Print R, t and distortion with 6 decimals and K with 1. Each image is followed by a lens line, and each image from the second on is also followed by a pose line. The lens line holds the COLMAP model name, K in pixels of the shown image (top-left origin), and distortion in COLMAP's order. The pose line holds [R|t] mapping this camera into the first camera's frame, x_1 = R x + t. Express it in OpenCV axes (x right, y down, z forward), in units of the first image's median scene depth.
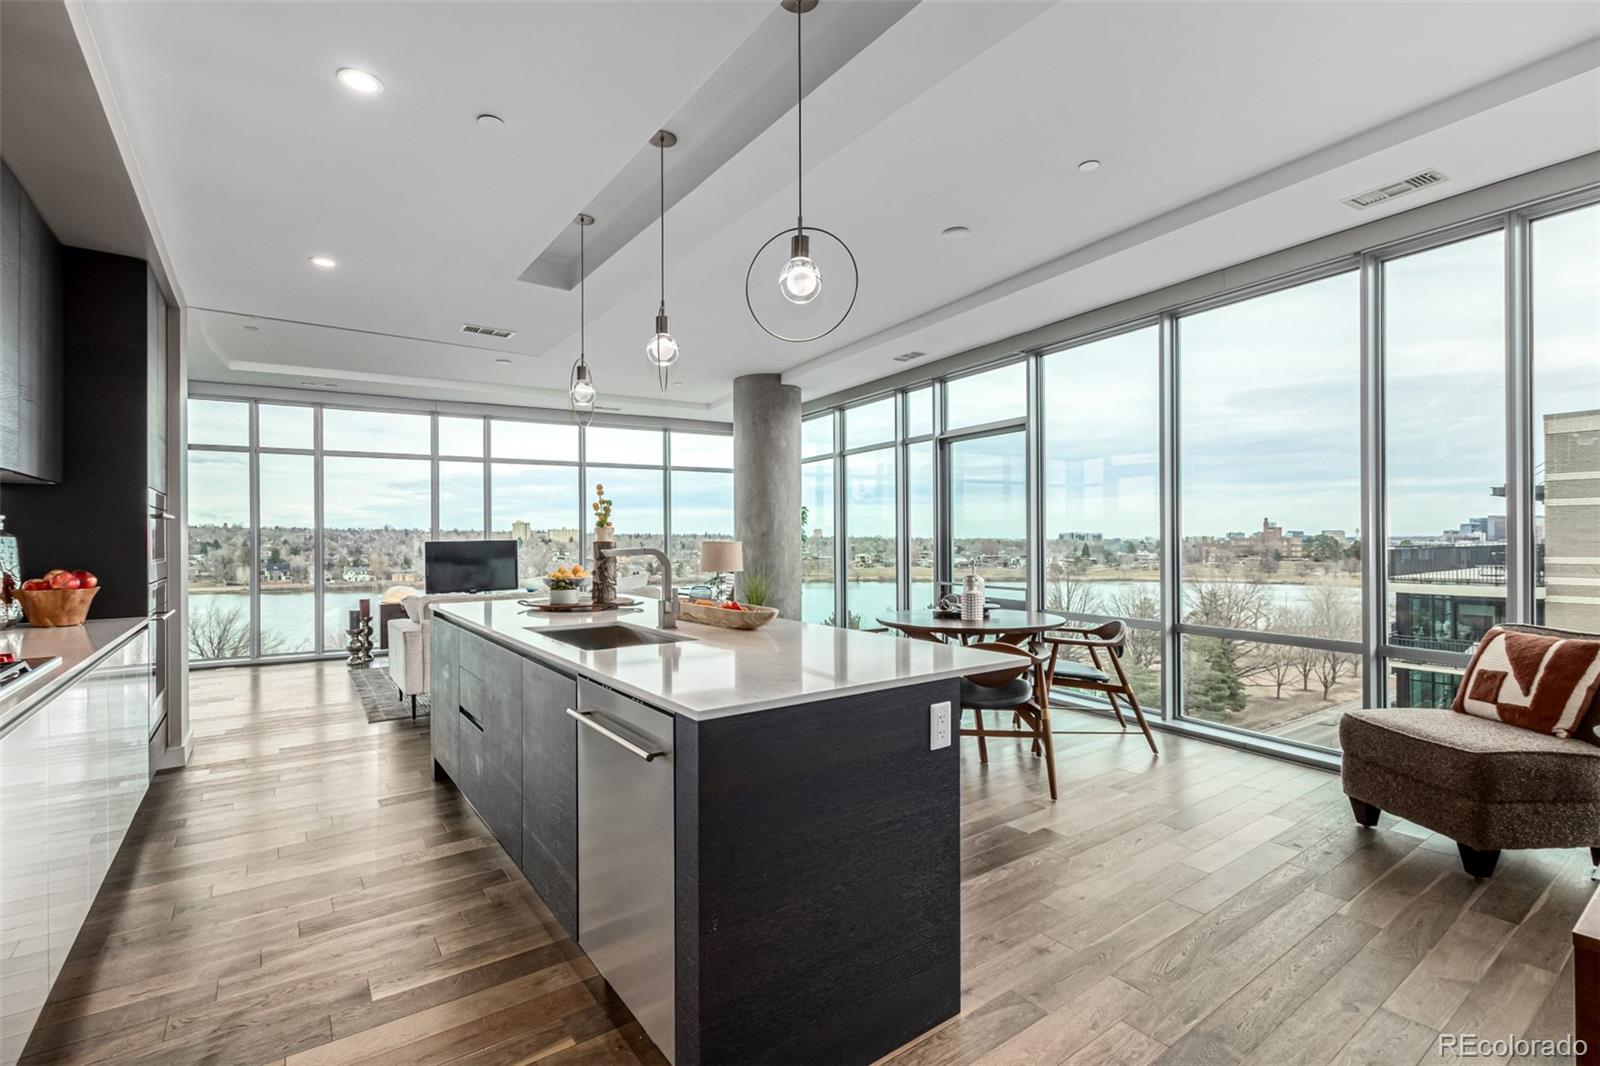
lens RADIAL K [[733.3, 0, 773.9], [0, 733.3, 522.0], [0, 0, 1]] dist [-0.000565, 0.001244]
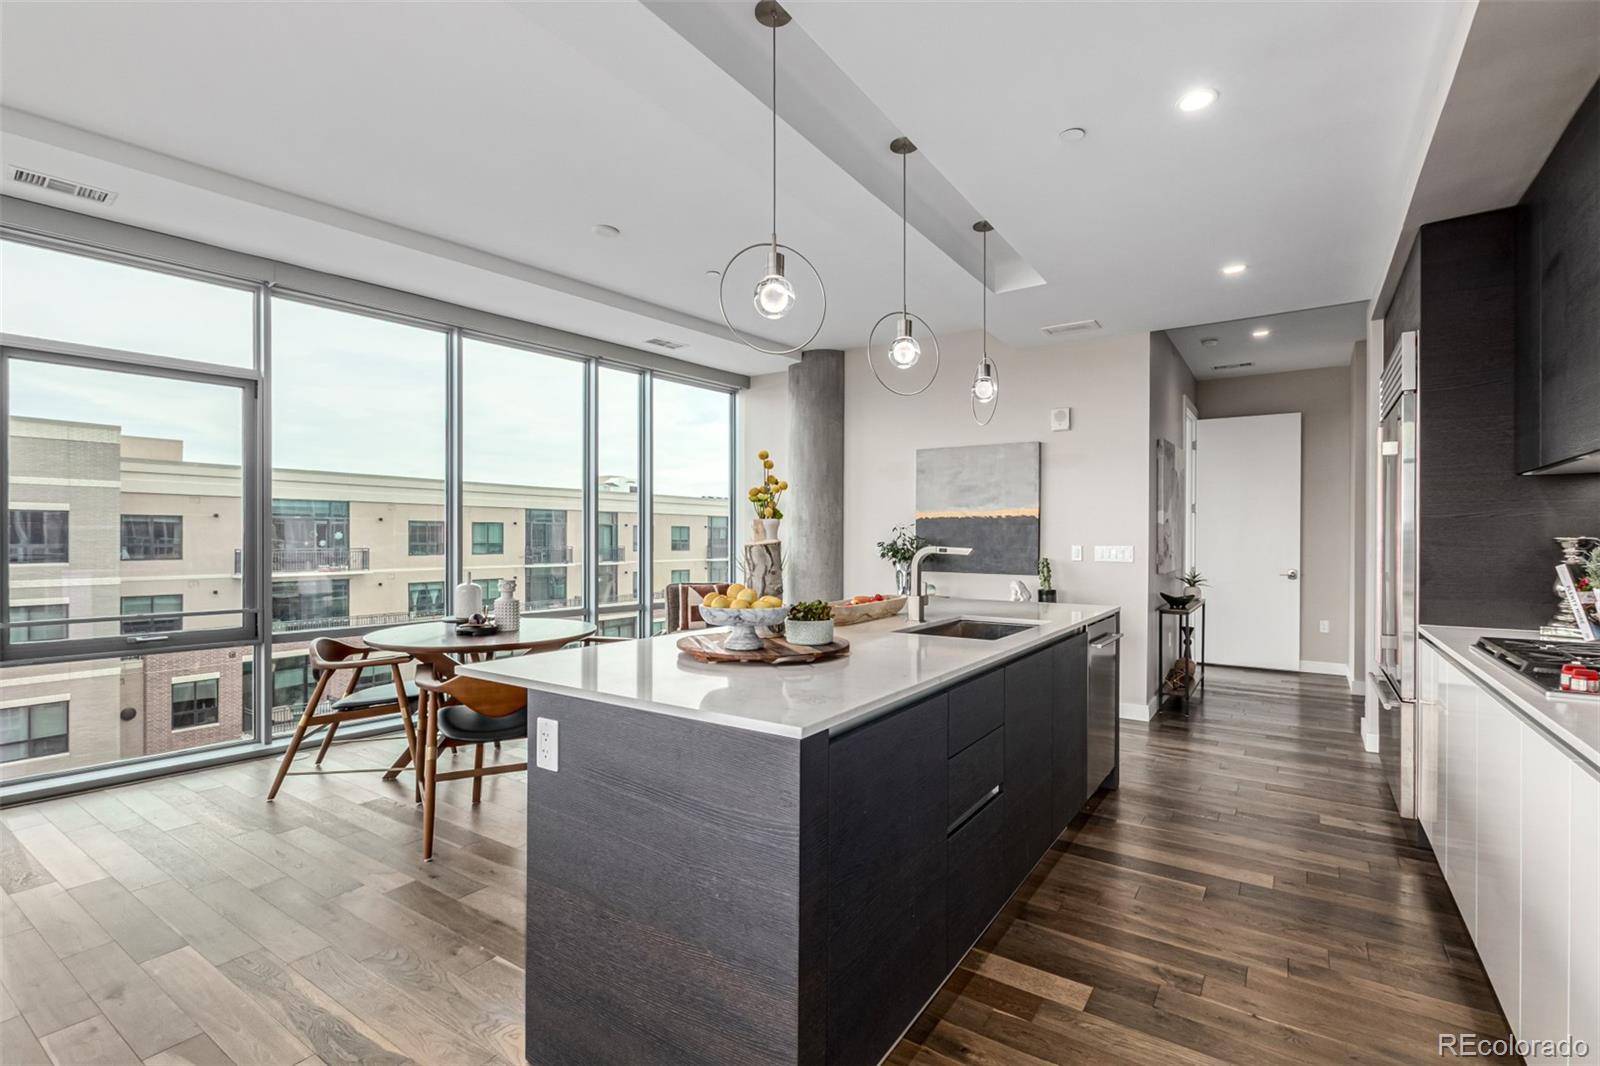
lens RADIAL K [[733.3, 0, 794.4], [0, 733.3, 541.1], [0, 0, 1]] dist [-0.000565, 0.001244]
pose [[-0.342069, 0.002537, 0.939672, -0.515382], [-0.015888, 0.999838, -0.008483, 0.017207], [-0.939541, -0.017831, -0.341973, 0.715195]]
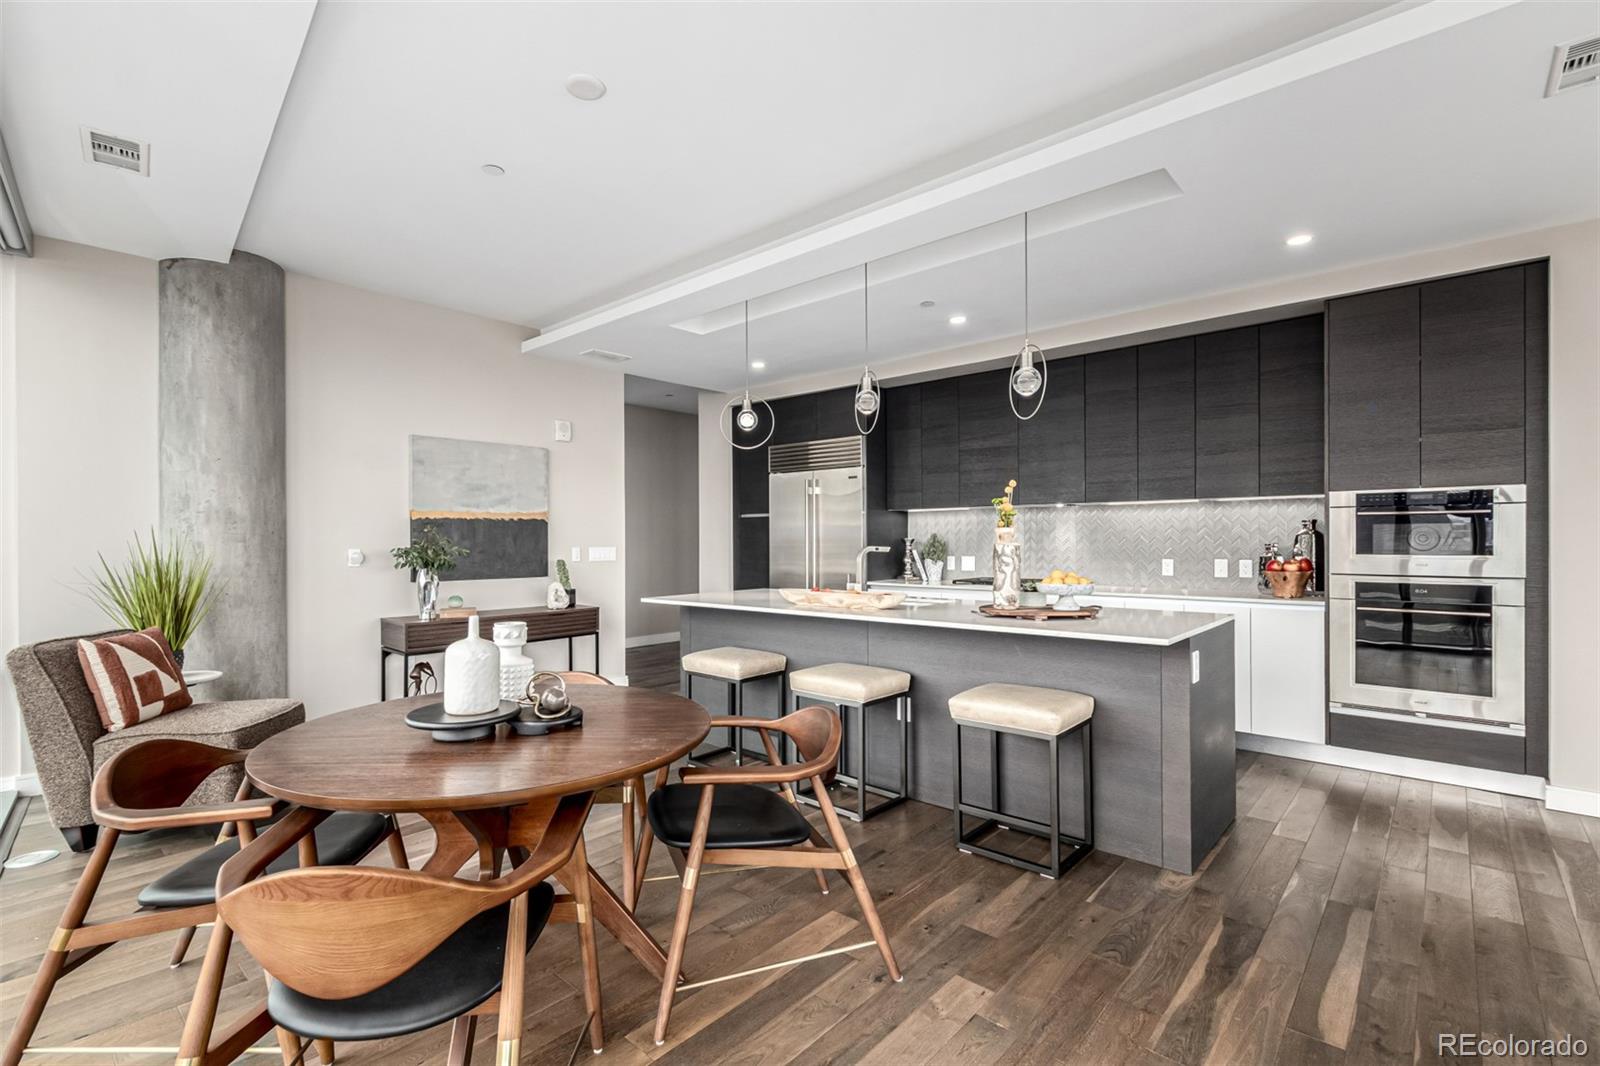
lens RADIAL K [[733.3, 0, 786.1], [0, 733.3, 536.0], [0, 0, 1]] dist [-0.000565, 0.001244]
pose [[-0.977170, 0.011190, -0.212166, 0.134624], [0.015935, 0.999659, -0.020665, 0.018293], [0.211863, -0.023574, -0.977015, 1.106552]]
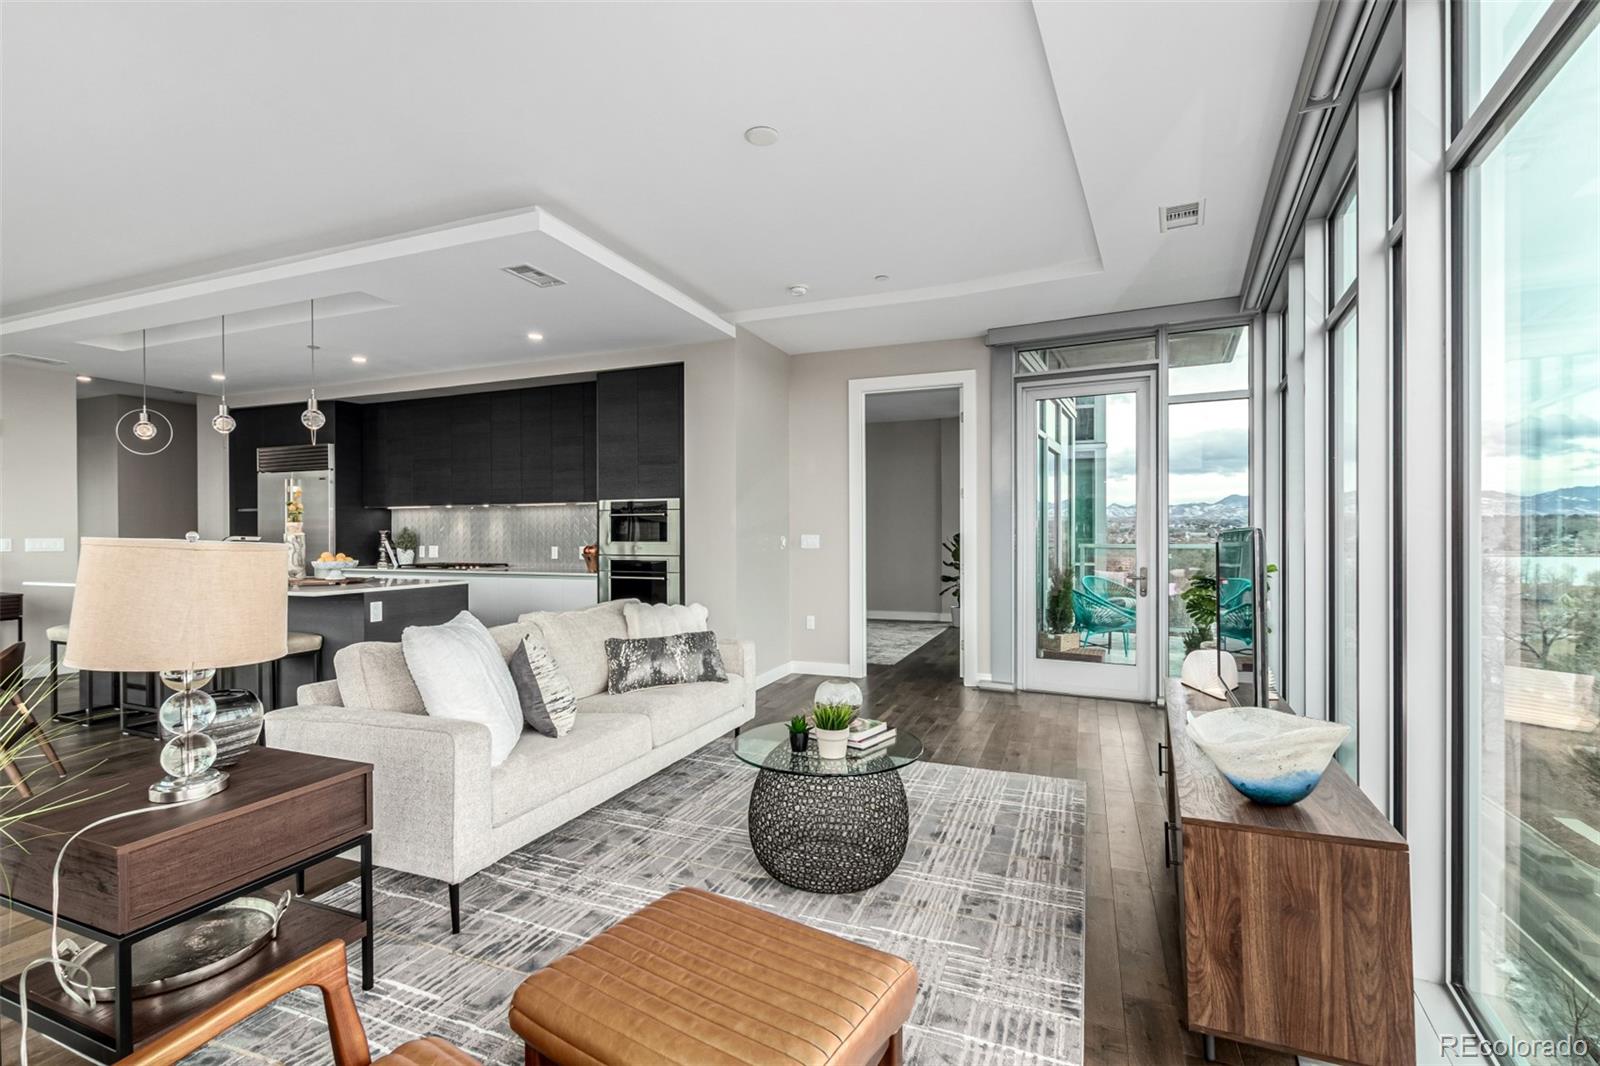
lens RADIAL K [[733.3, 0, 793.6], [0, 733.3, 534.7], [0, 0, 1]] dist [-0.000565, 0.001244]
pose [[-0.839932, 0.009036, -0.542617, -0.166582], [0.017969, 0.999776, -0.011166, 0.035121], [0.542394, -0.019129, -0.839906, 1.543365]]
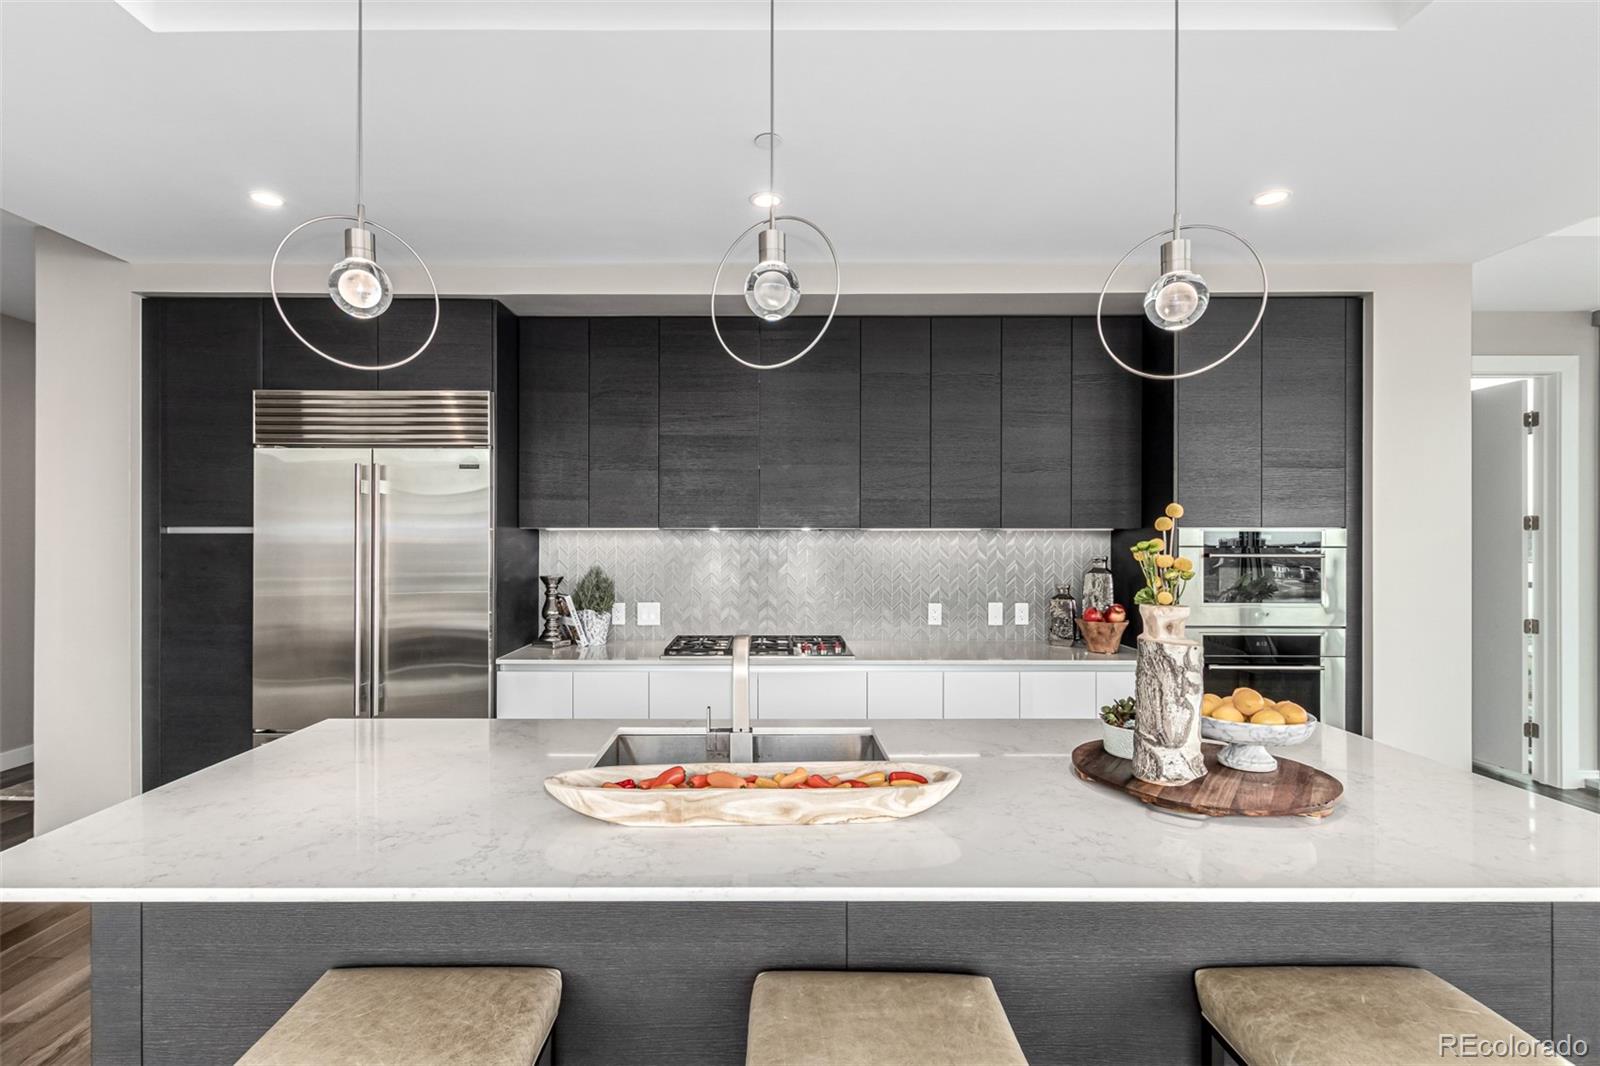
lens RADIAL K [[733.3, 0, 782.6], [0, 733.3, 536.9], [0, 0, 1]] dist [-0.000565, 0.001244]
pose [[-0.585604, -0.000847, -0.810597, 0.133521], [0.017676, 0.999748, -0.013814, -0.018224], [0.810405, -0.022417, -0.585441, 0.645202]]
